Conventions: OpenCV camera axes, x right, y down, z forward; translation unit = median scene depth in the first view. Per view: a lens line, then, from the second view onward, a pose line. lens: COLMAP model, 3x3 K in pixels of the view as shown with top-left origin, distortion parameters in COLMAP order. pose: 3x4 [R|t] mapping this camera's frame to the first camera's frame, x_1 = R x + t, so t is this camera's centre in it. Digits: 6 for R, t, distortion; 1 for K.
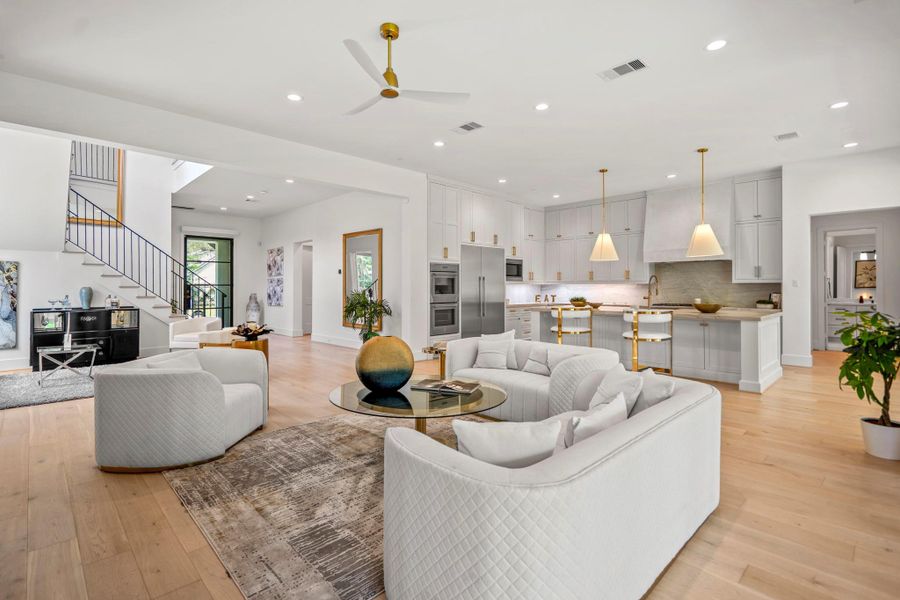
lens RADIAL K [[428.2, 0, 440.5], [0, 428.2, 283.8], [0, 0, 1]] dist [0.011780, -0.000154]
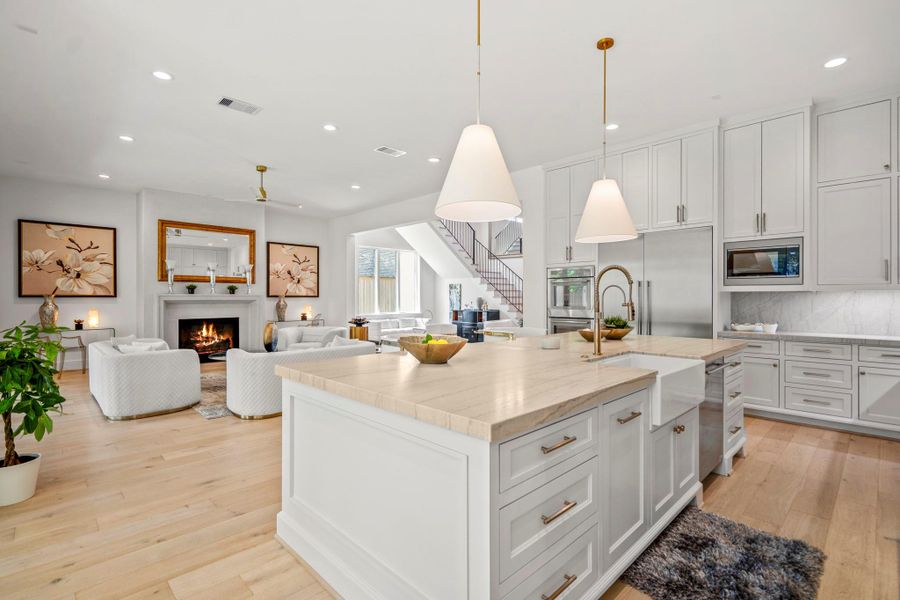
lens RADIAL K [[423.6, 0, 445.0], [0, 423.6, 297.7], [0, 0, 1]] dist [0.001359, -0.000289]
pose [[0.006975, 0.002173, -0.999973, 0.792134], [0.007220, 0.999971, 0.002223, 0.005286], [0.999950, -0.007236, 0.006959, 0.785625]]
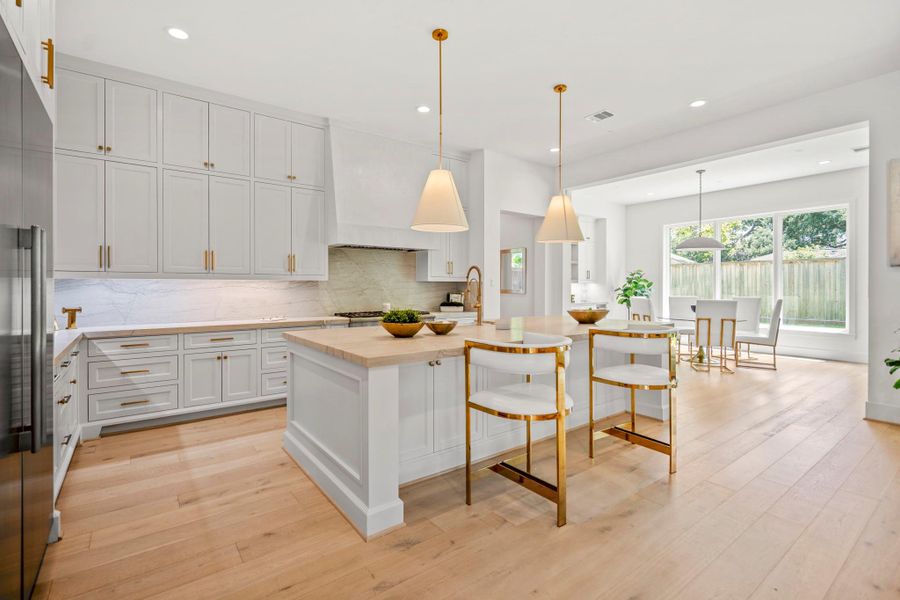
lens RADIAL K [[417.9, 0, 446.3], [0, 417.9, 285.2], [0, 0, 1]] dist [0.003806, -0.000025]
pose [[0.118932, 0.003331, 0.992897, -0.064371], [-0.006430, 0.999976, -0.002585, 0.007567], [-0.992882, -0.006077, 0.118950, 0.893812]]
